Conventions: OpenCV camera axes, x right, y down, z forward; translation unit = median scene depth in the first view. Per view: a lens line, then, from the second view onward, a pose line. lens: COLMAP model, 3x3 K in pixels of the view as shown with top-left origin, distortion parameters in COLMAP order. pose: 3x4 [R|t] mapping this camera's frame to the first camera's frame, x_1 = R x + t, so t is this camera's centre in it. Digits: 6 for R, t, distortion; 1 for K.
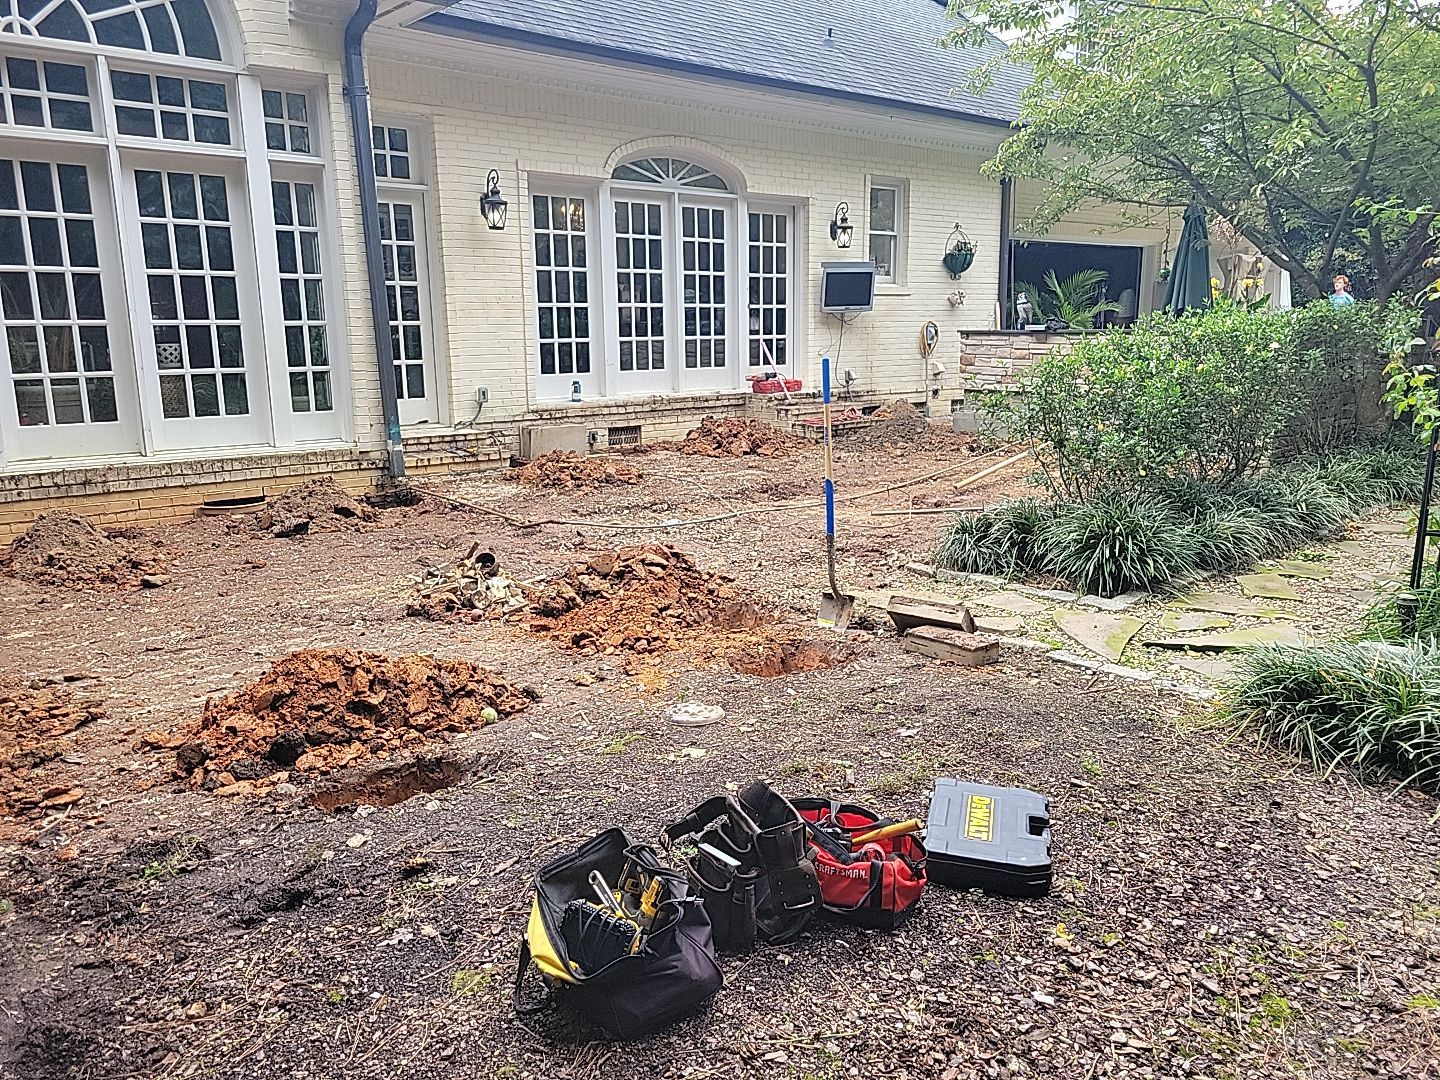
lens RADIAL K [[1038.4, 0, 720.0], [0, 1038.4, 540.0], [0, 0, 1]] dist [0.091657, -0.132533]
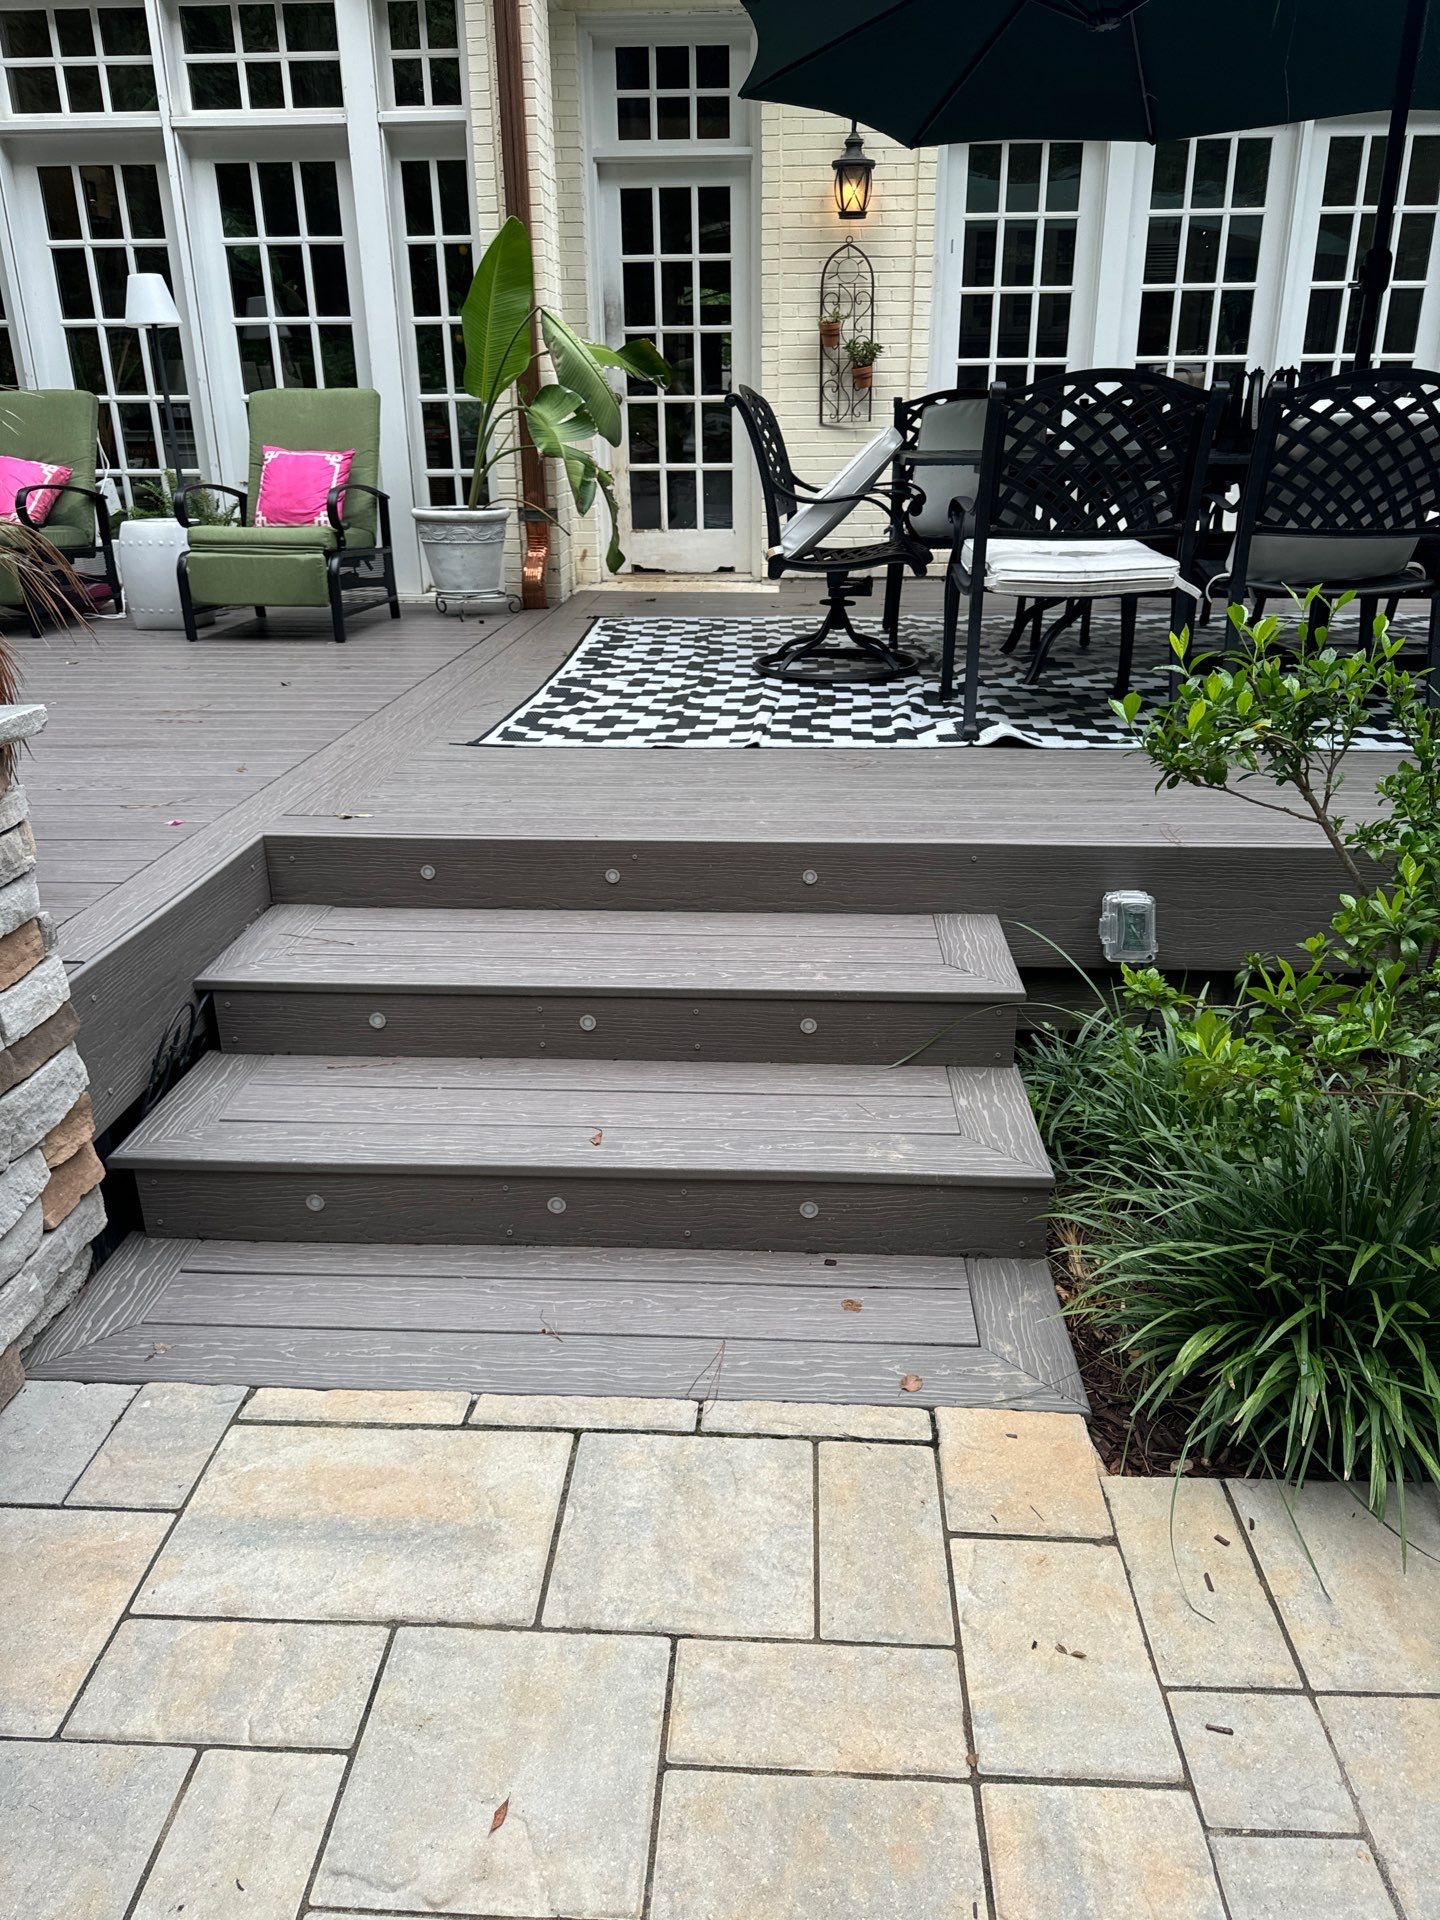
lens RADIAL K [[1384.6, 0, 720.0], [0, 1384.6, 960.0], [0, 0, 1]] dist [0.091657, -0.132533]
pose [[0.734946, 0.261075, -0.625855, 0.353896], [-0.140613, 0.961531, 0.235979, -0.105046], [0.663387, -0.085428, 0.743384, 0.452343]]
